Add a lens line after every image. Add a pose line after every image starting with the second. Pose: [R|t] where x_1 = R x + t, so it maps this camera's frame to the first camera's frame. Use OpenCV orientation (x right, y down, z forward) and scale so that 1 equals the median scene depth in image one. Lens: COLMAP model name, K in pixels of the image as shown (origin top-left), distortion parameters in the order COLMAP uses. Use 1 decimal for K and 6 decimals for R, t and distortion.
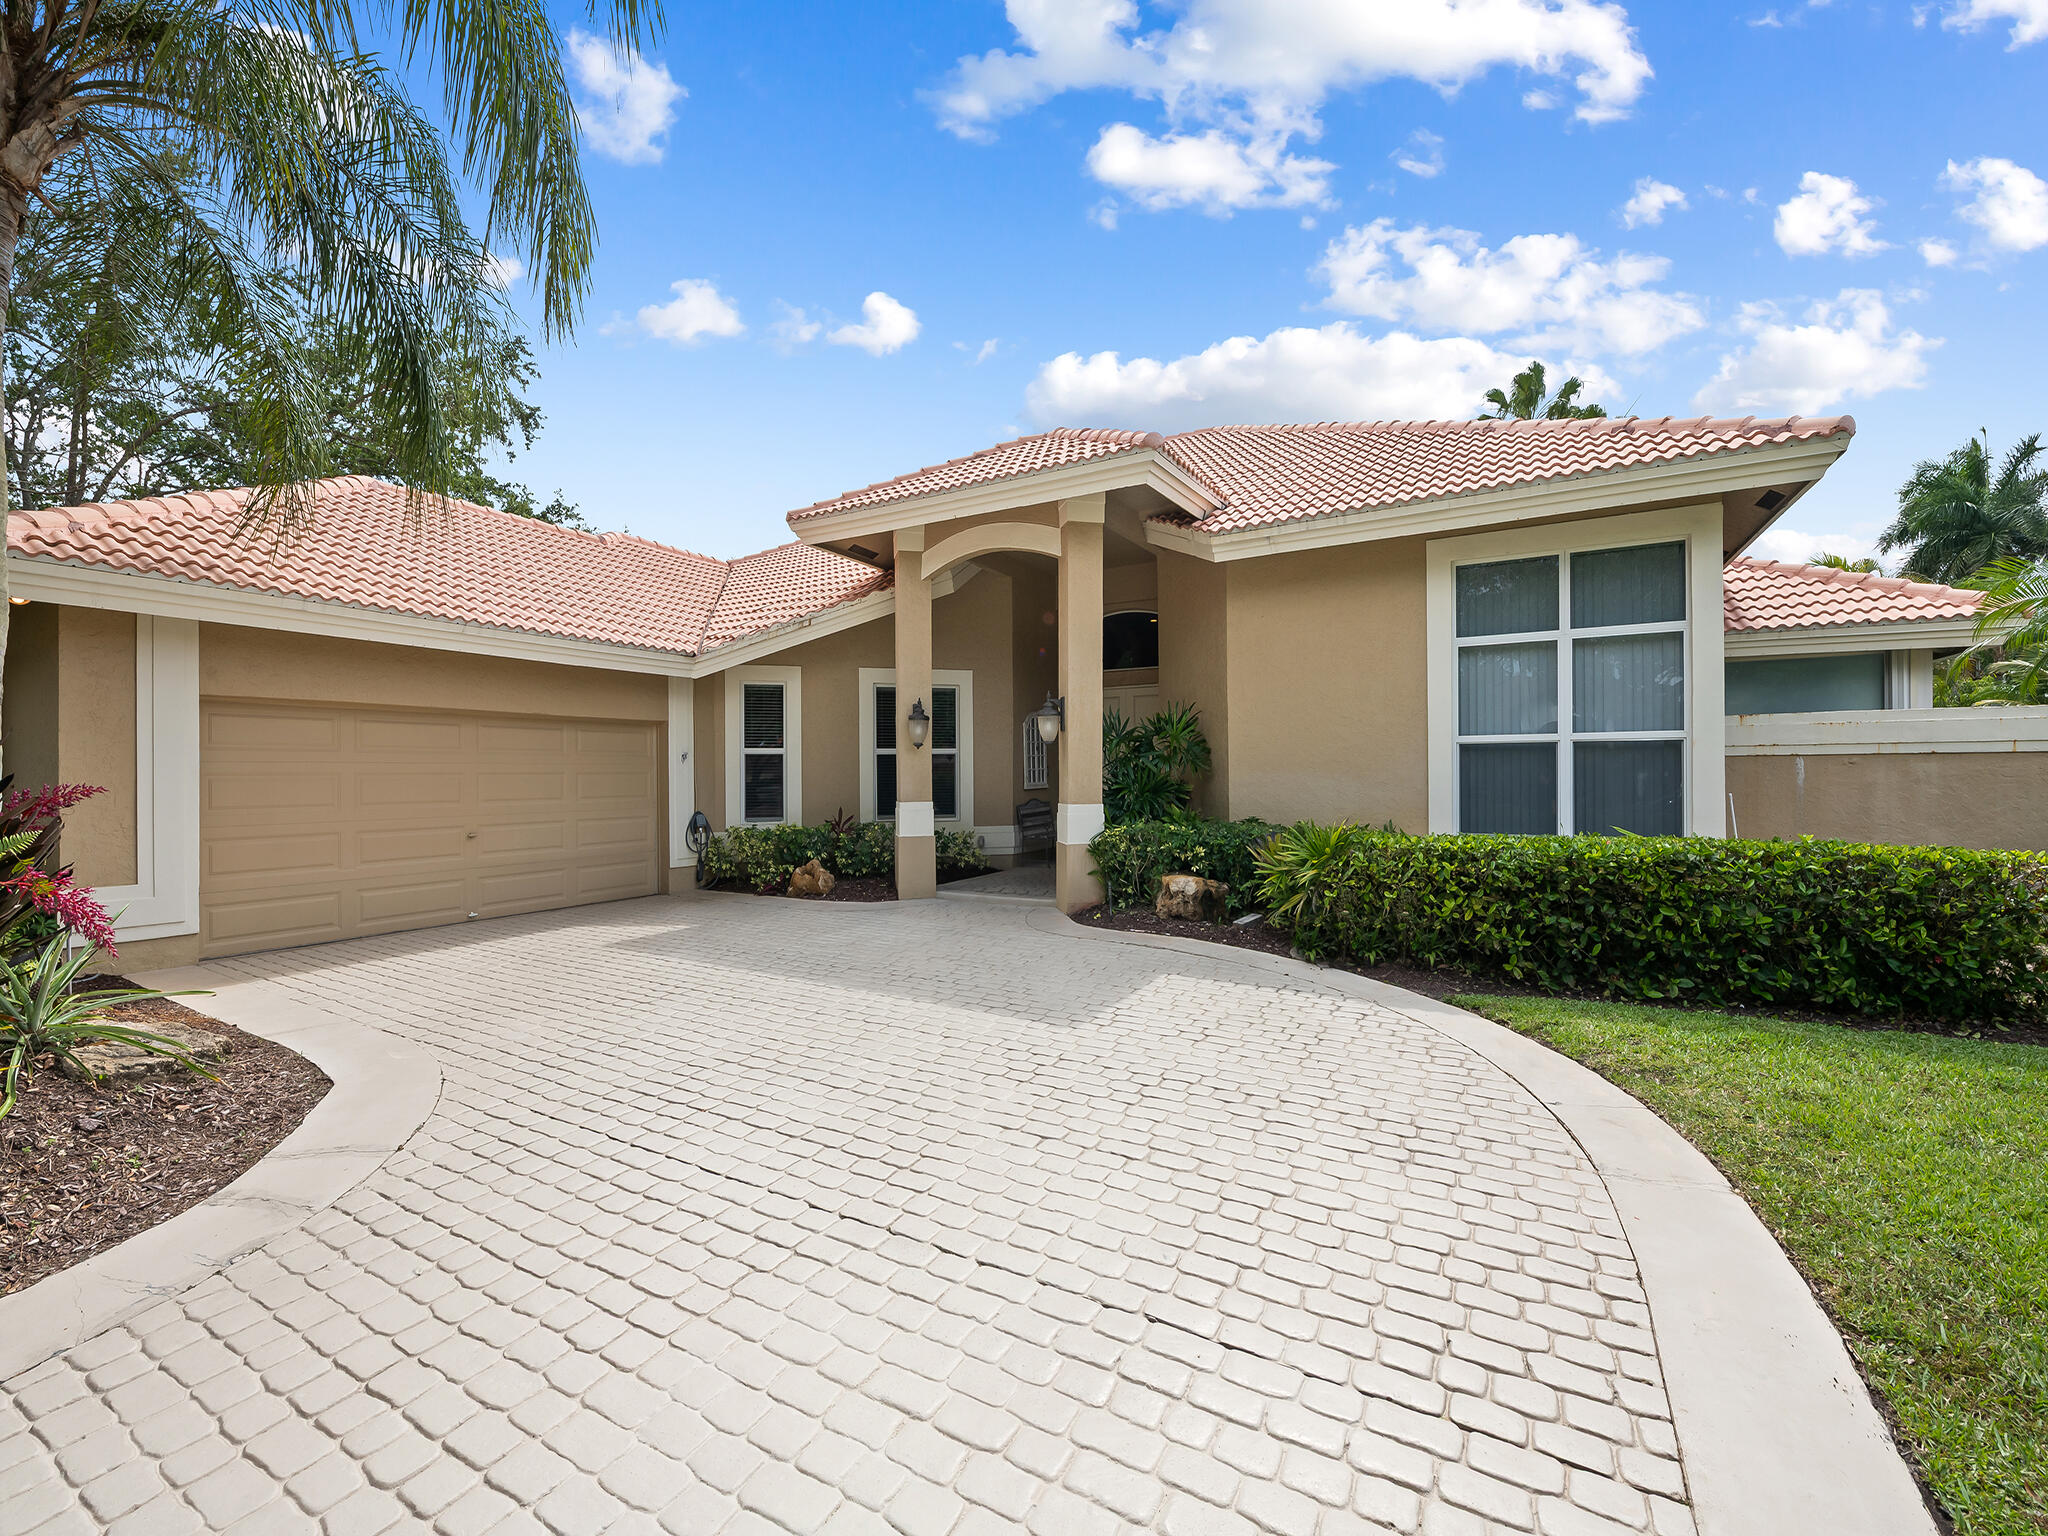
lens RADIAL K [[841.7, 0, 1021.1], [0, 841.7, 779.8], [0, 0, 1]] dist [-0.001096, -0.000369]
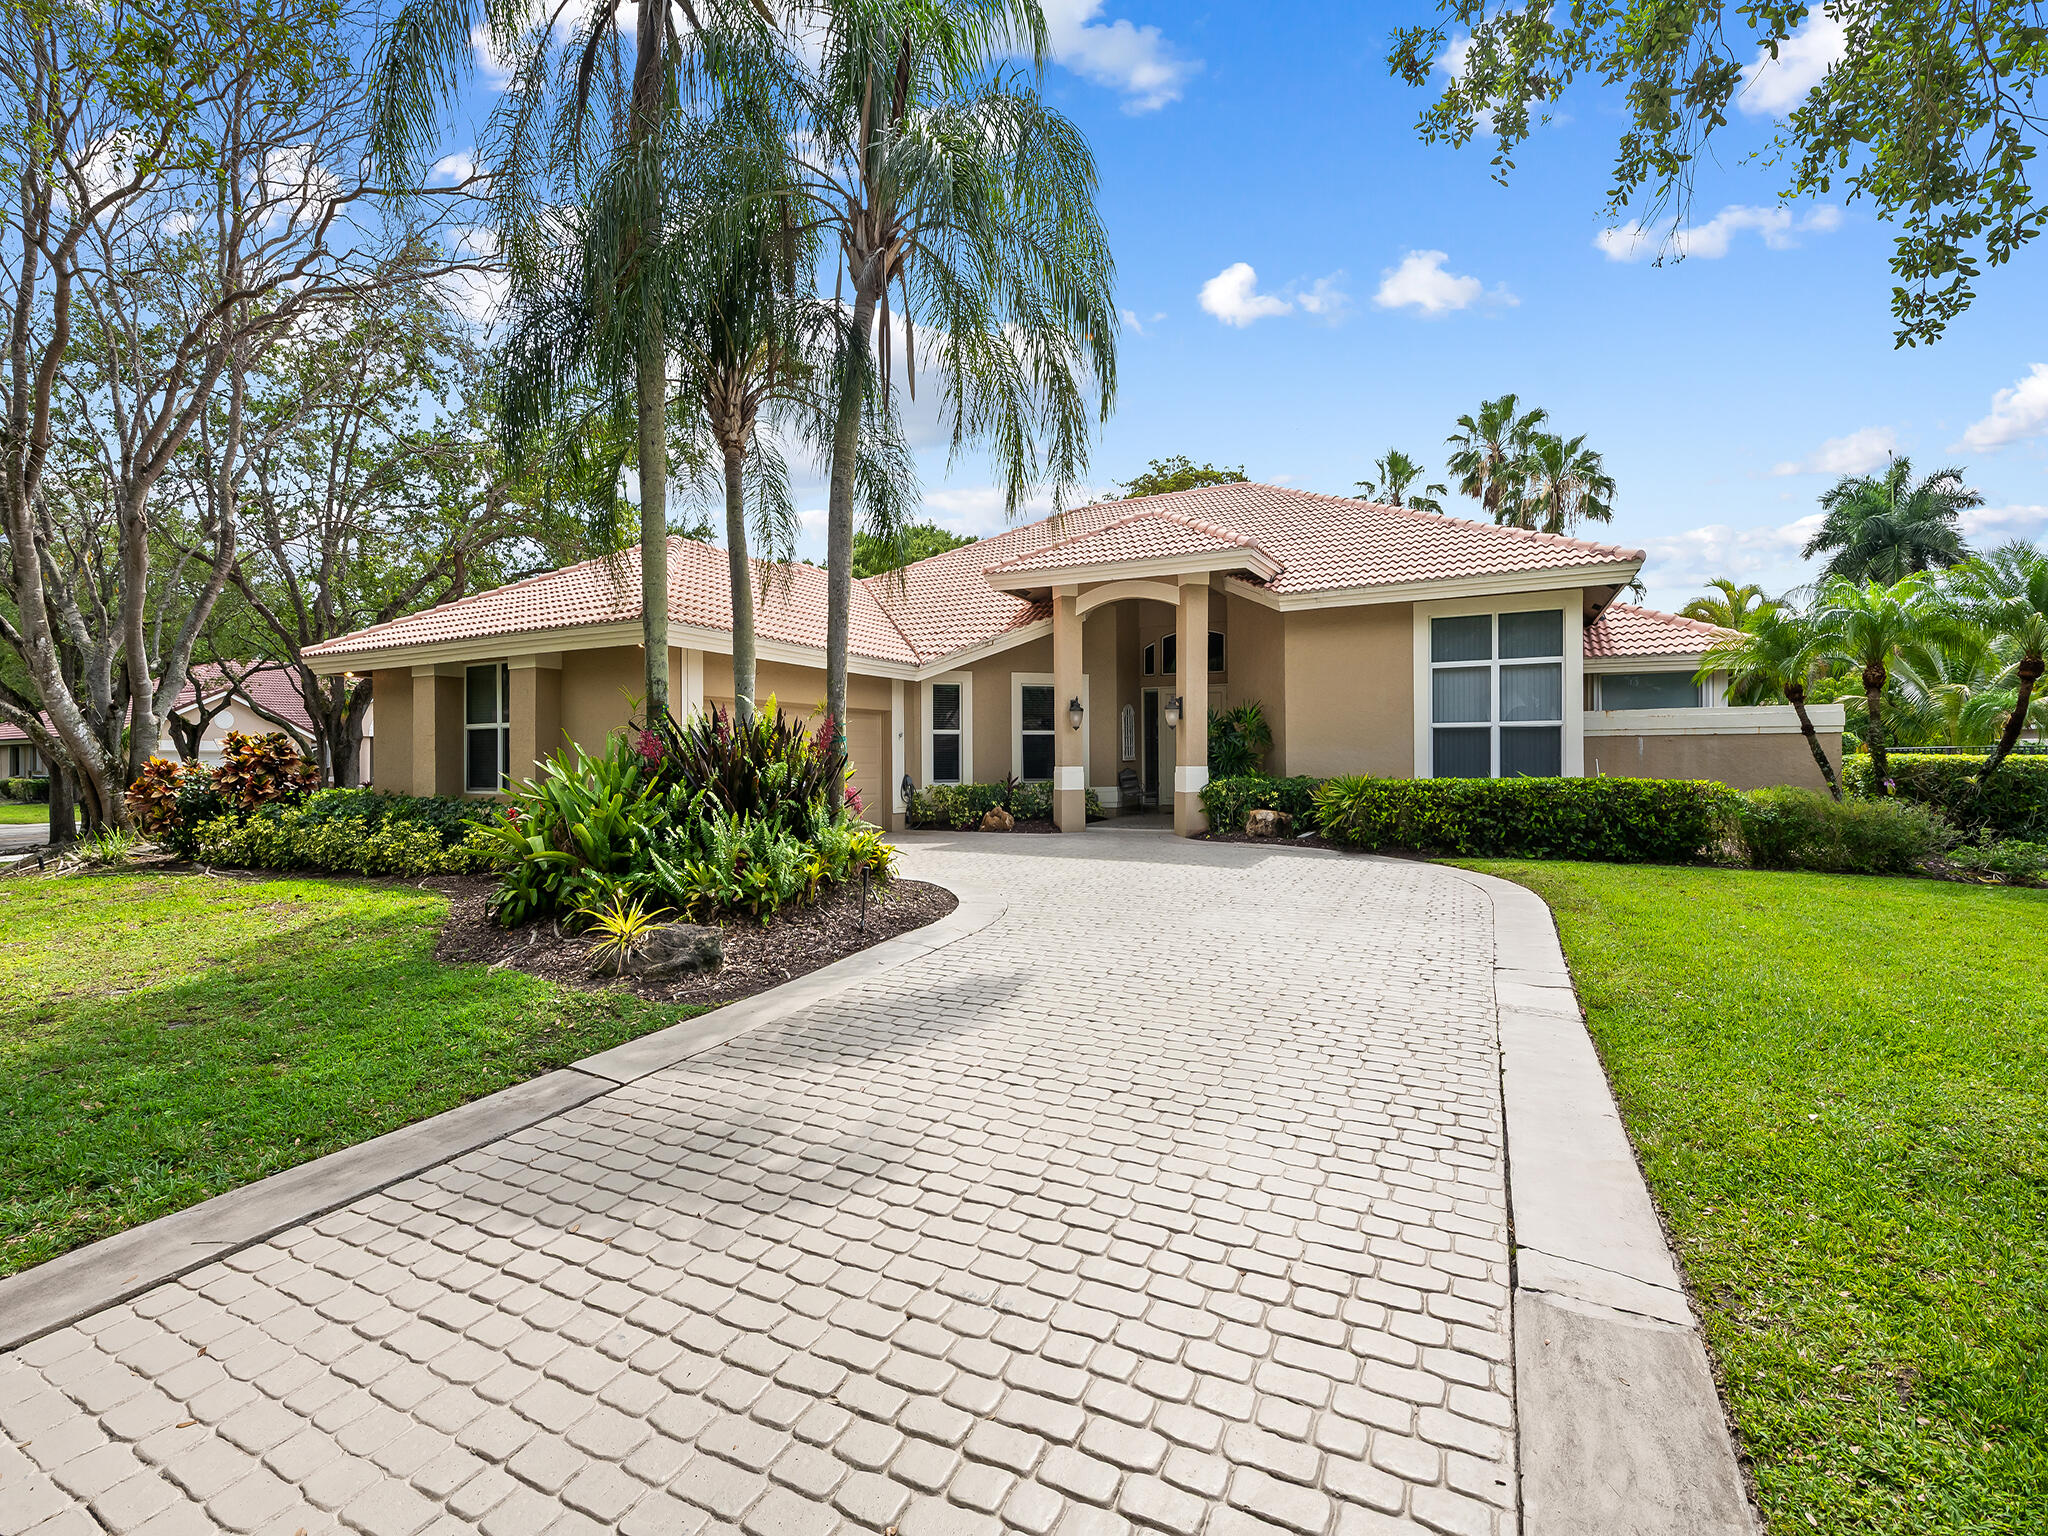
lens RADIAL K [[910.6, 0, 1023.0], [0, 910.6, 765.1], [0, 0, 1]] dist [0.021751, 0.000077]
pose [[0.998237, 0.000666, 0.059358, -0.345402], [-0.000579, 0.999999, -0.001482, 0.029650], [-0.059359, 0.001445, 0.998236, -0.660955]]
